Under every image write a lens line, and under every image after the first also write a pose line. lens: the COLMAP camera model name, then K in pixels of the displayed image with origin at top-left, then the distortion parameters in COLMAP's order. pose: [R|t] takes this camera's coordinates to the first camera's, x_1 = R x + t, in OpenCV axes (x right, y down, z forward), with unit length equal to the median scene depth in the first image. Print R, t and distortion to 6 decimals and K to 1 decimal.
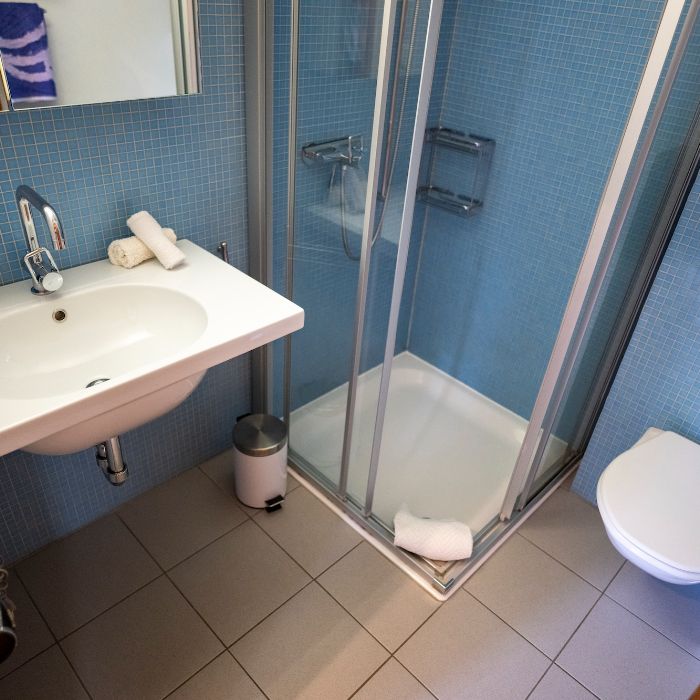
lens RADIAL K [[594.8, 0, 358.6], [0, 594.8, 348.8], [0, 0, 1]] dist [-0.002704, 0.011297]
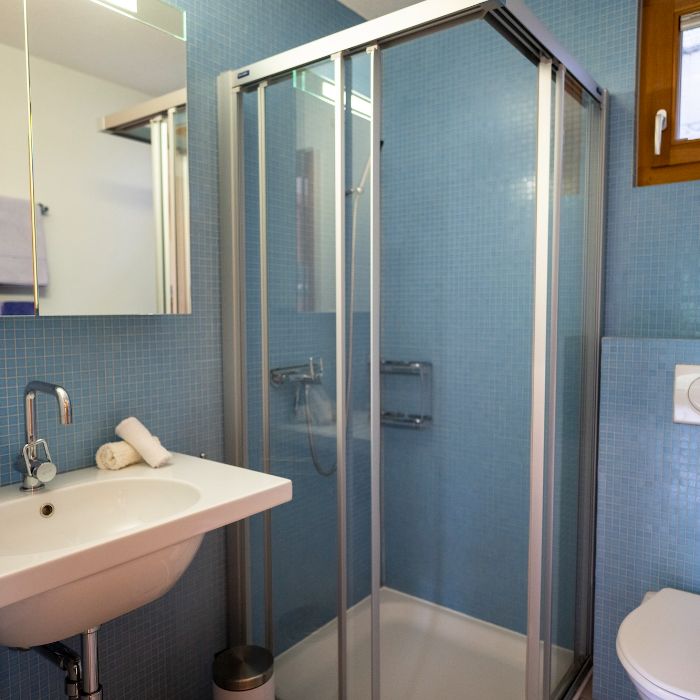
lens RADIAL K [[594.8, 0, 358.6], [0, 594.8, 348.8], [0, 0, 1]] dist [-0.002704, 0.011297]
pose [[0.987434, -0.093616, 0.127321, -0.066736], [0.144178, 0.863547, -0.483218, 0.194554], [-0.064710, 0.495502, 0.866193, -0.017930]]
